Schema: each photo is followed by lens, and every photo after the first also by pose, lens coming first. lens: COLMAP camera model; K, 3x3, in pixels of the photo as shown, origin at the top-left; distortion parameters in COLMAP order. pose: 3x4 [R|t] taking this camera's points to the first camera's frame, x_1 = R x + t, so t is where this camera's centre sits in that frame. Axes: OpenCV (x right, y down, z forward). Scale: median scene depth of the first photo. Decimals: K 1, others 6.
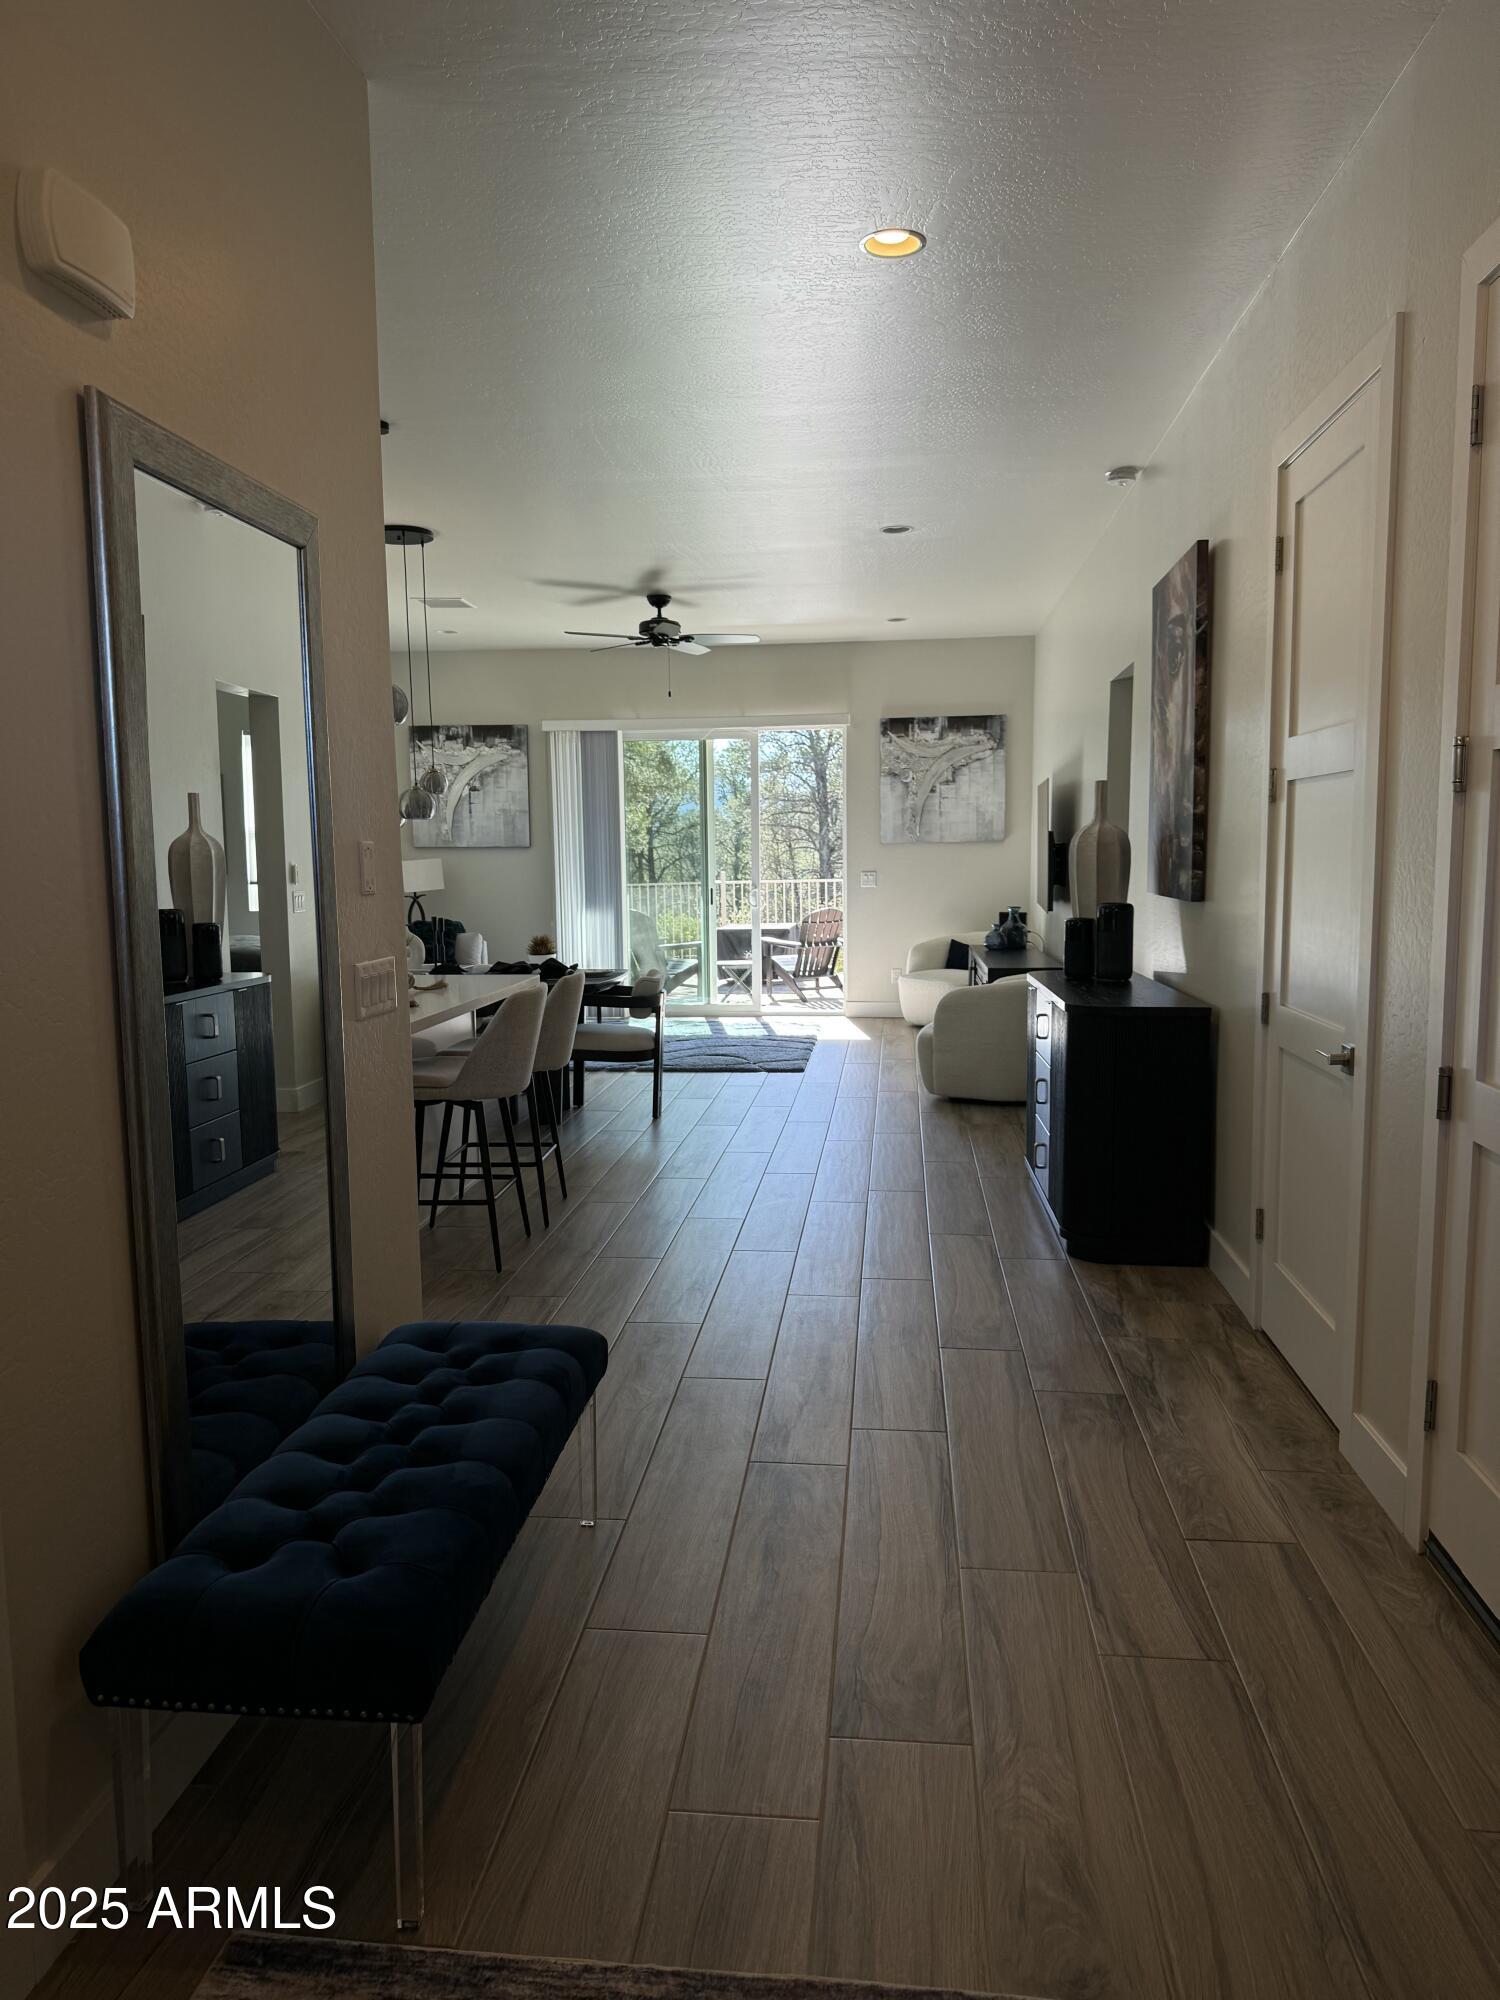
lens RADIAL K [[1412.8, 0, 751.1], [0, 1412.8, 1007.3], [0, 0, 1]] dist [0.121455, -0.195198]
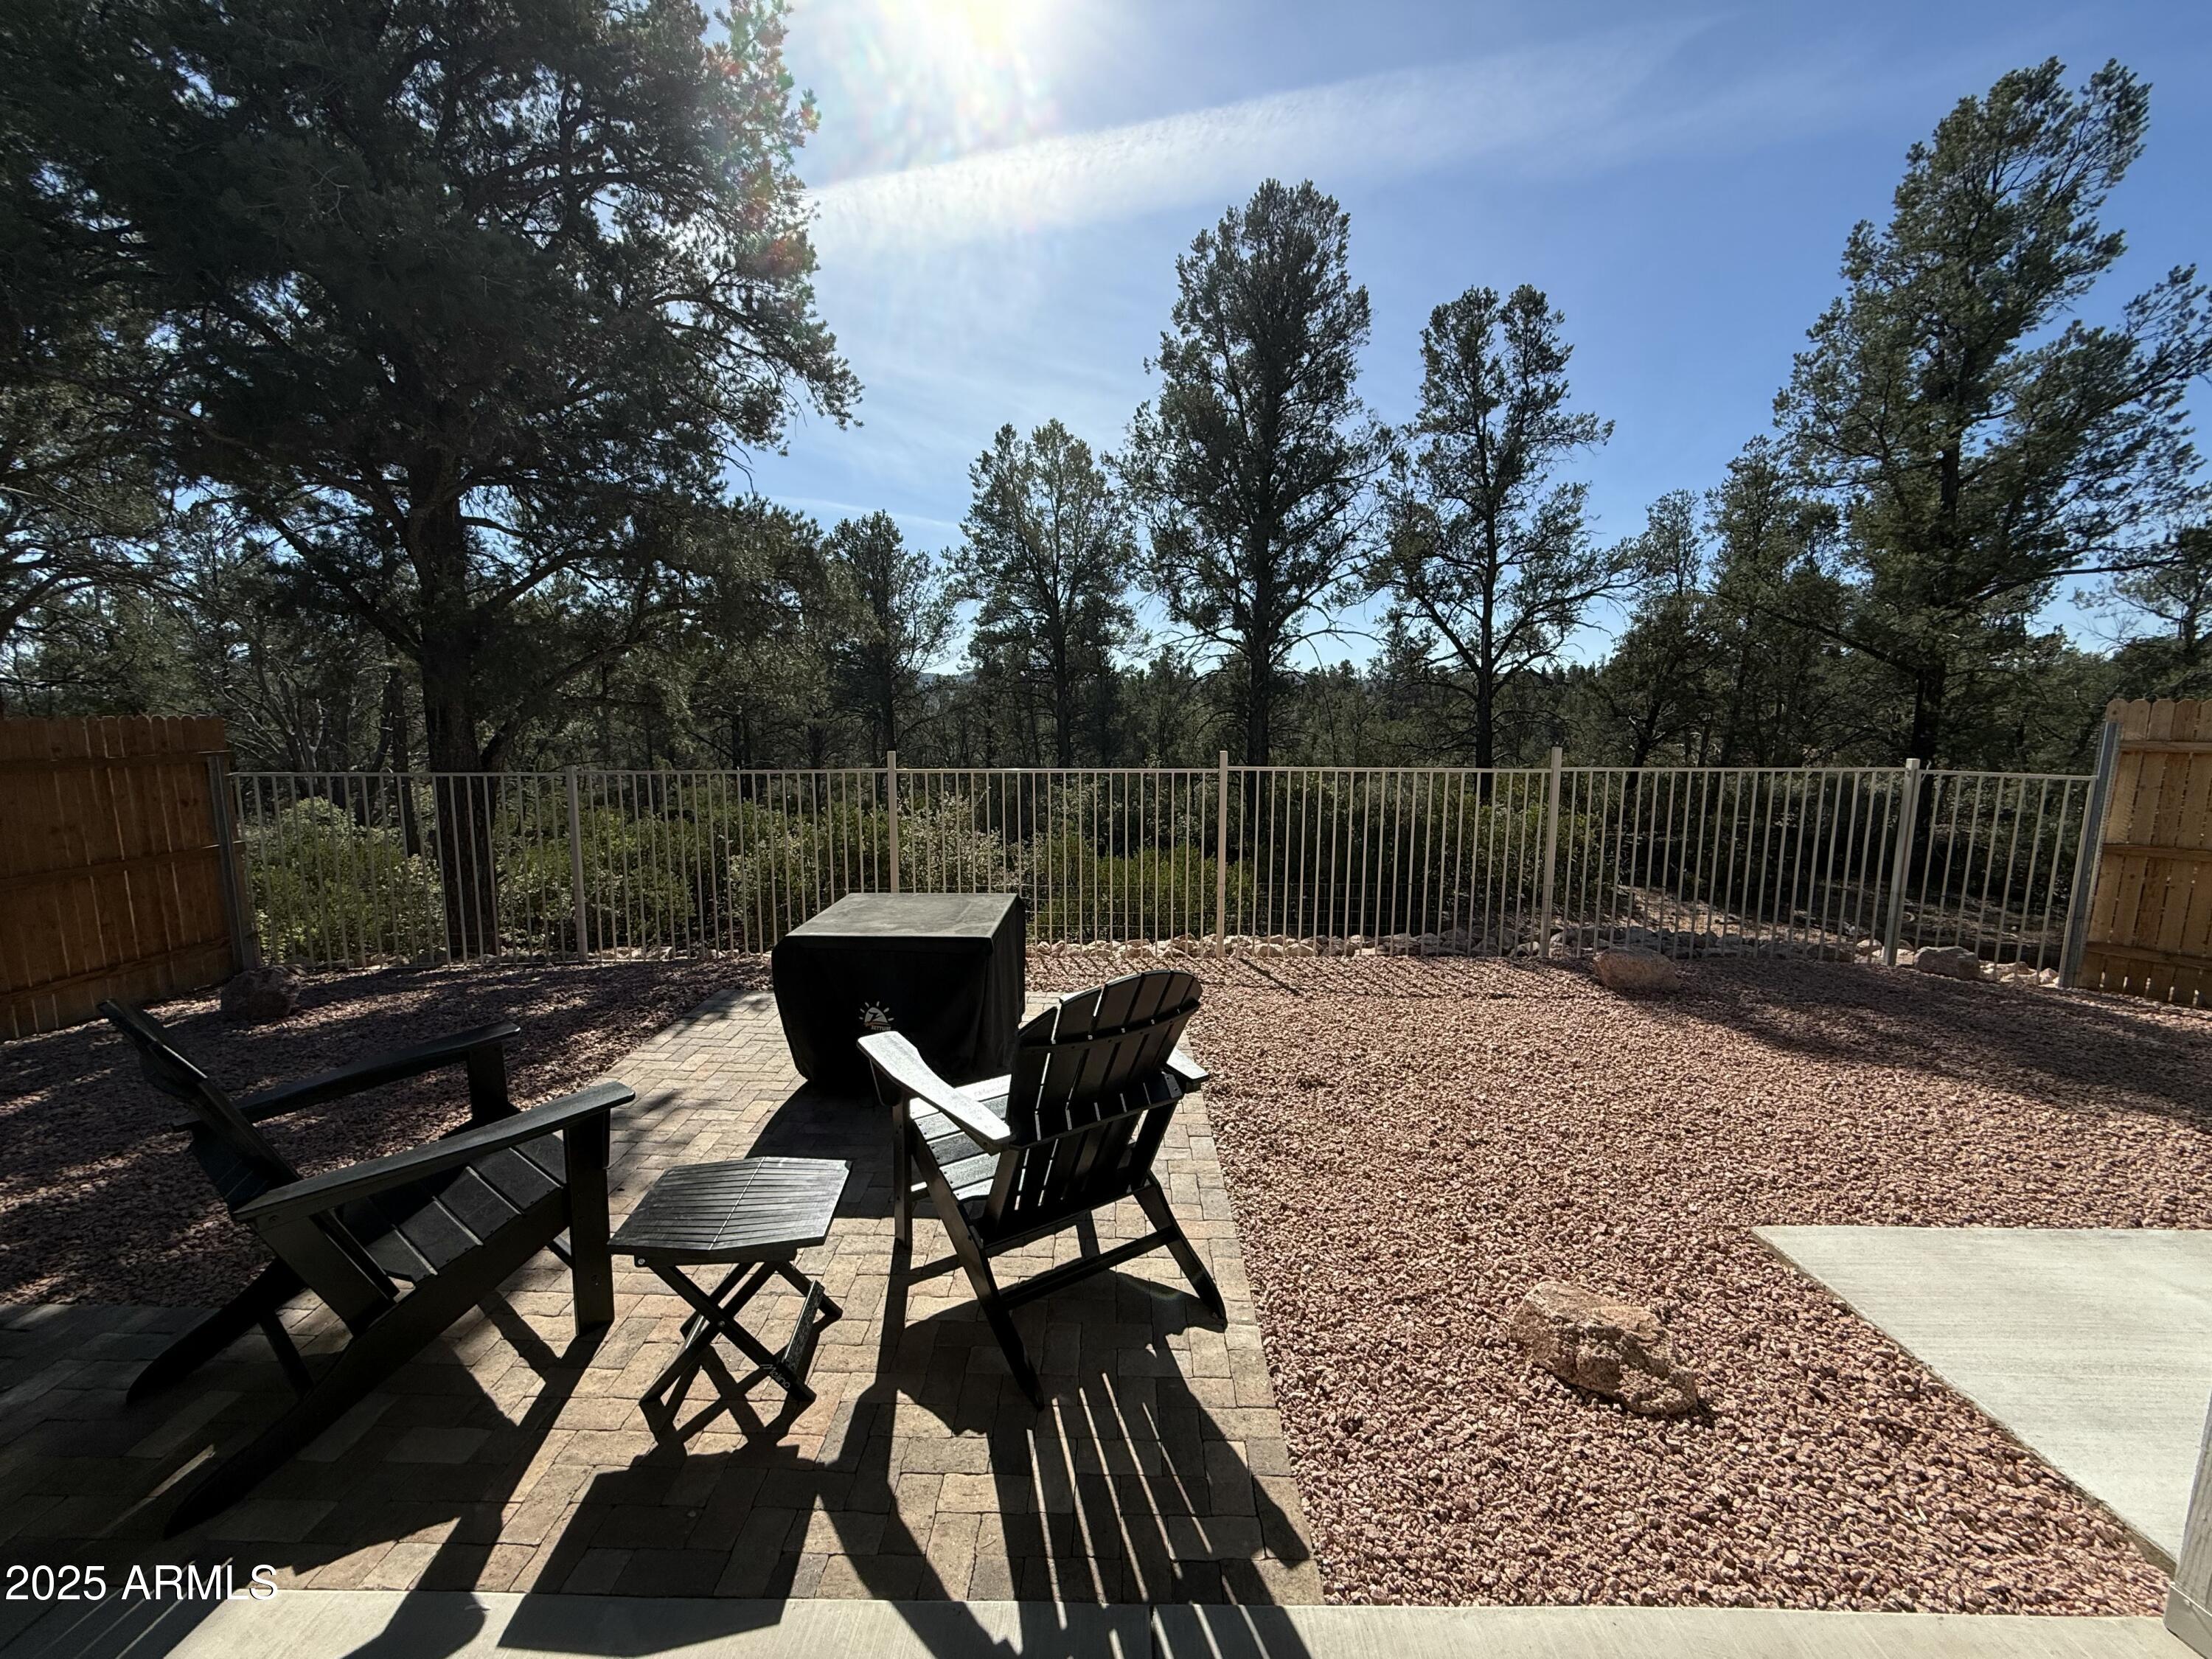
lens RADIAL K [[877.4, 0, 1099.2], [0, 877.4, 832.3], [0, 0, 1]] dist [-0.004697, 0.000776]
pose [[0.995007, 0.002617, 0.099771, 0.042745], [-0.004489, 0.999818, 0.018548, -0.112952], [-0.099705, -0.018903, 0.994838, 1.078819]]
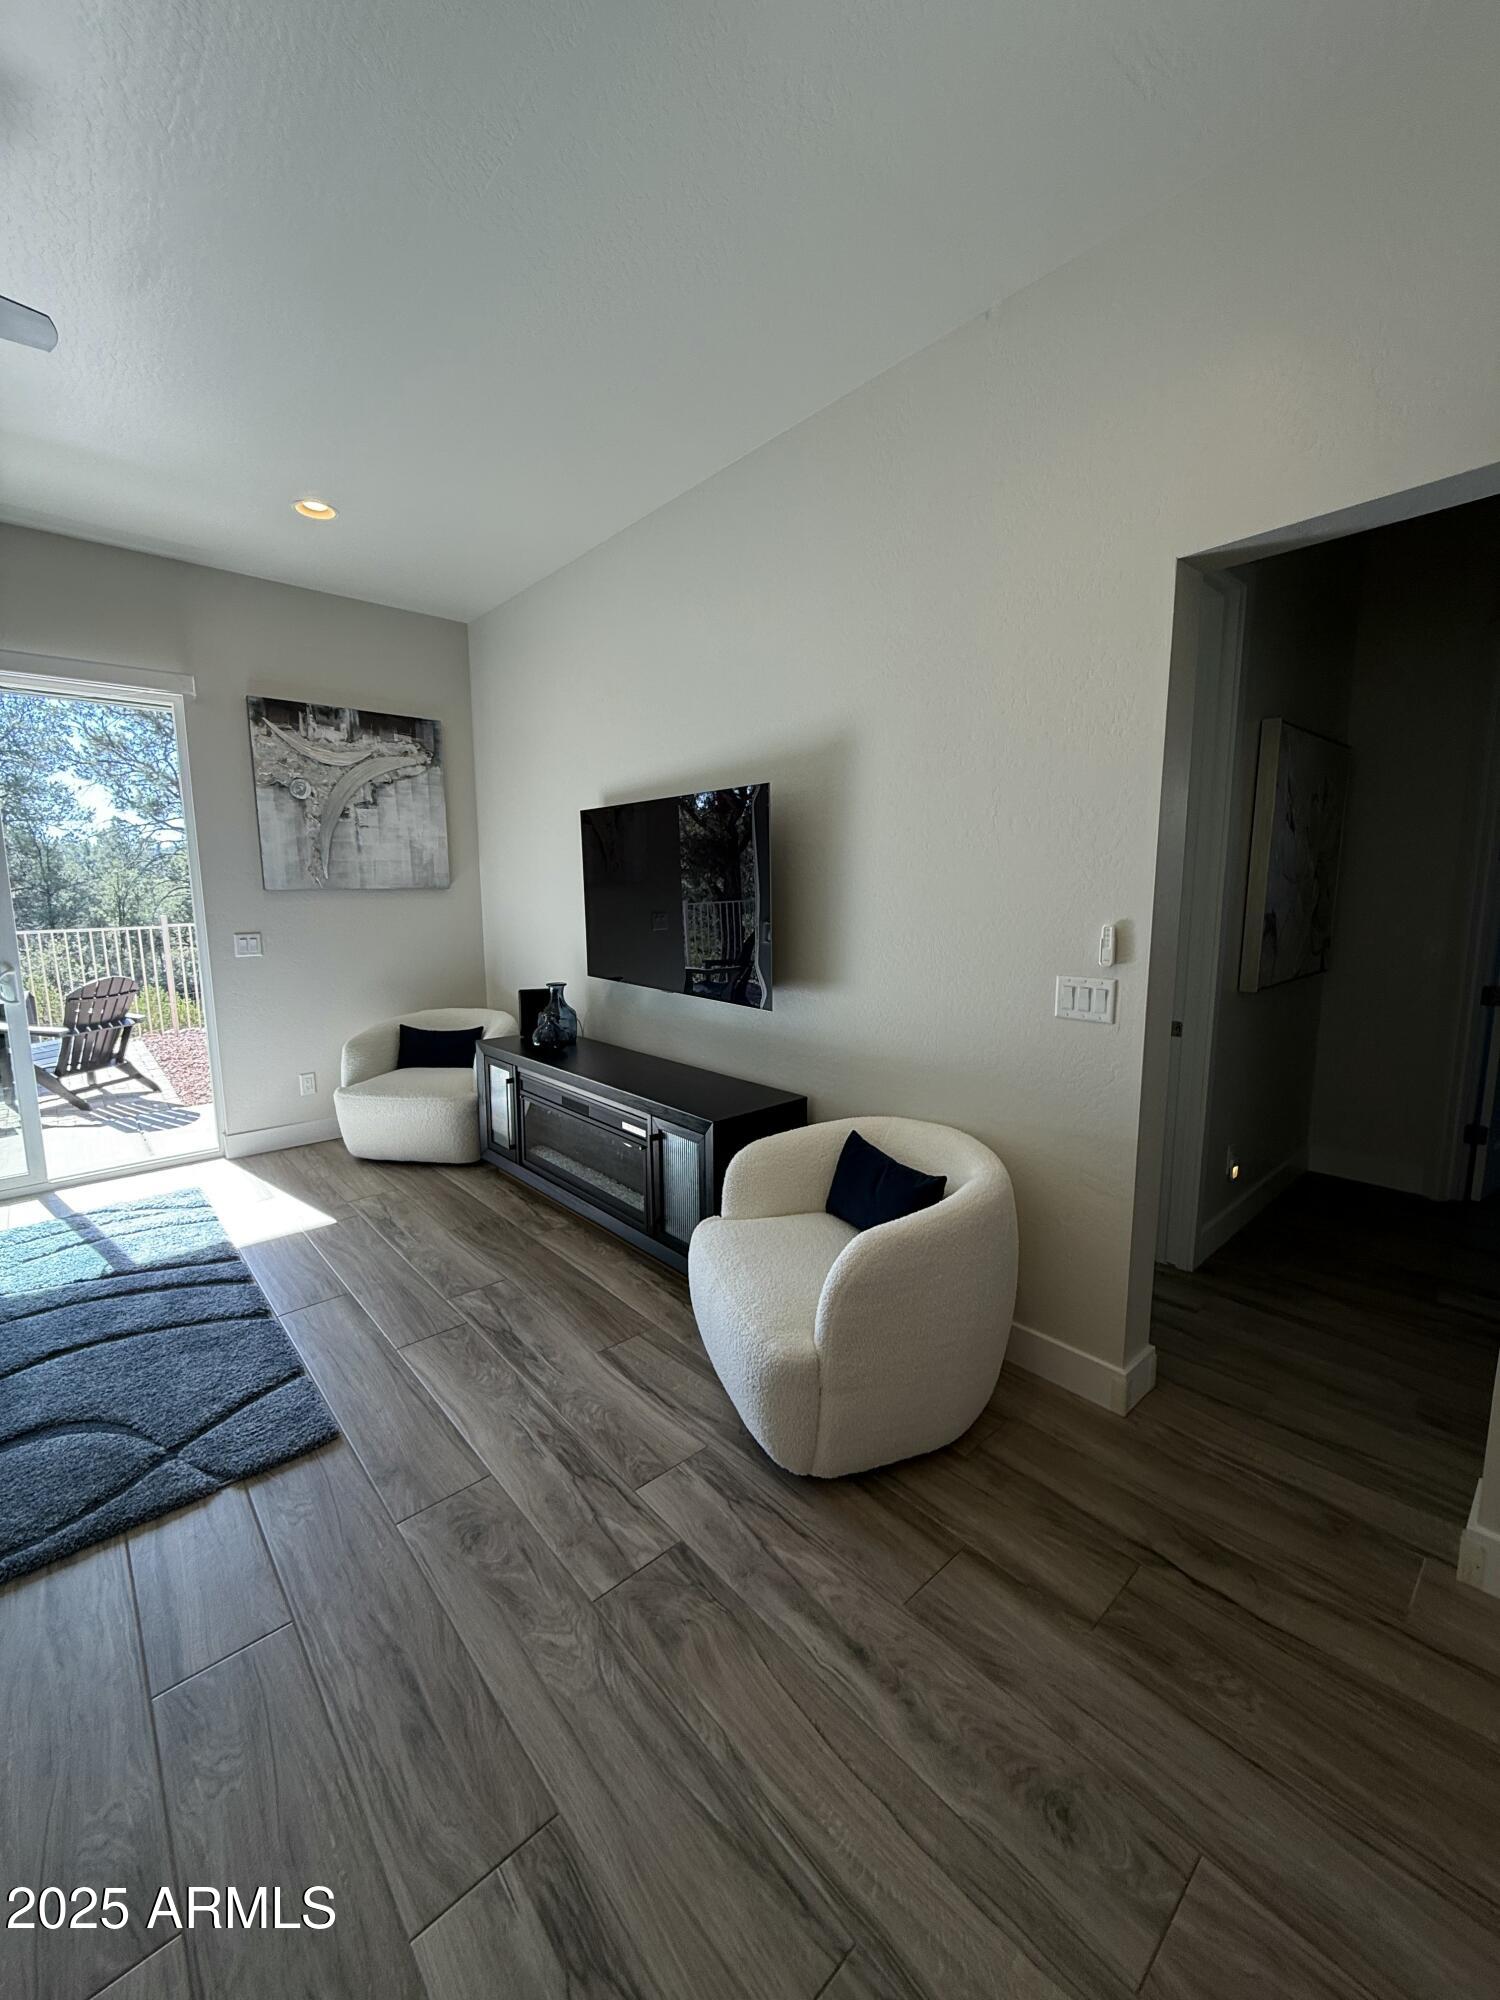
lens RADIAL K [[795.0, 0, 753.9], [0, 795.0, 994.2], [0, 0, 1]] dist [-0.000582, 0.000122]
pose [[0.669367, -0.092854, 0.737107, -0.033004], [0.079923, 0.995401, 0.052814, -0.069822], [-0.738621, 0.023559, 0.673709, 0.592181]]
